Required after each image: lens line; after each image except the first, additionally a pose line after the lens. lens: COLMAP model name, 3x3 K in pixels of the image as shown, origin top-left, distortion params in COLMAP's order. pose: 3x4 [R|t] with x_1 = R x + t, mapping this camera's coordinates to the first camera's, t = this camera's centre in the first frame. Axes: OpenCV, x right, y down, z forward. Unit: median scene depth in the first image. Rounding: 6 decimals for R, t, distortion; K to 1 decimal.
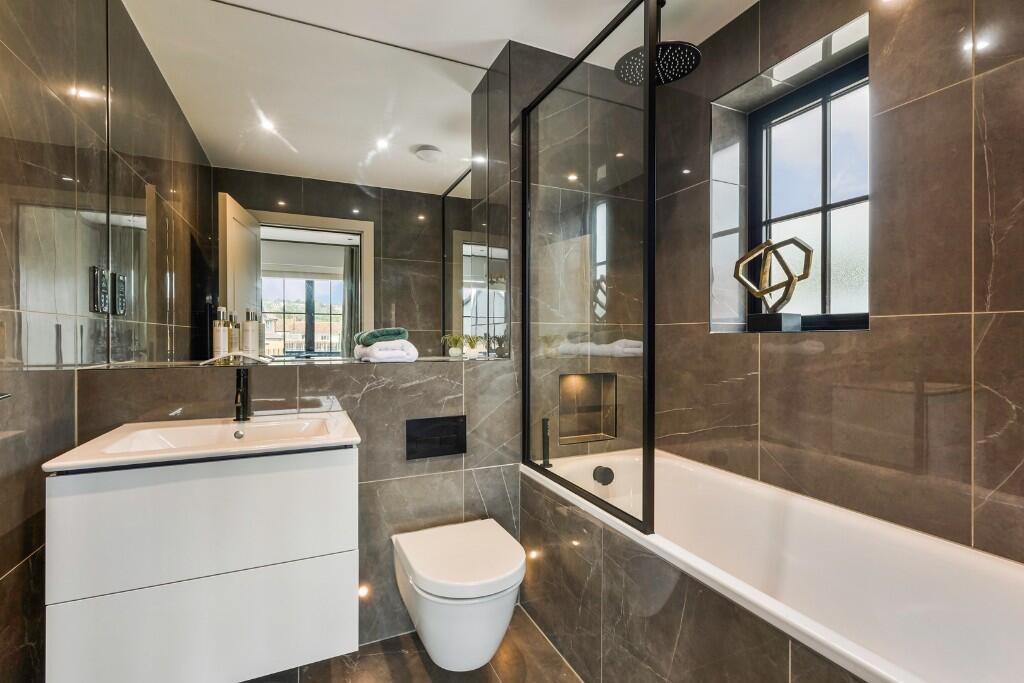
lens RADIAL K [[466.8, 0, 514.9], [0, 466.8, 339.1], [0, 0, 1]] dist [0.001811, 0.000173]
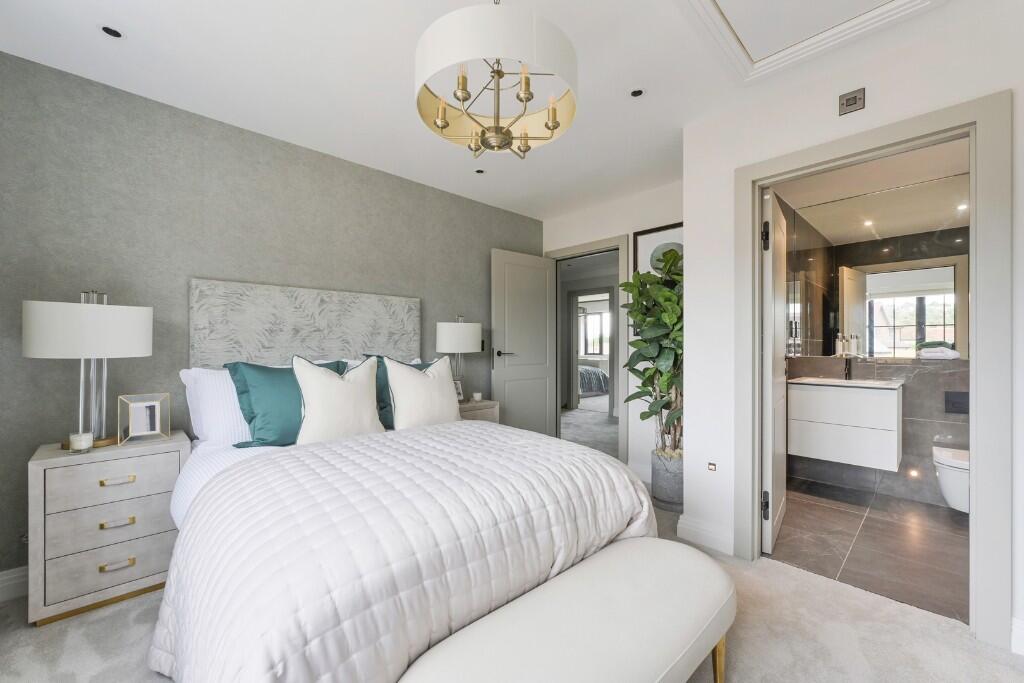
lens RADIAL K [[409.1, 0, 514.1], [0, 409.1, 342.2], [0, 0, 1]] dist [-0.015863, -0.000287]
pose [[0.321092, -0.004477, -0.947037, 0.728852], [-0.003385, 0.999977, -0.005875, -0.004655], [0.947042, 0.005092, 0.321070, -1.131551]]
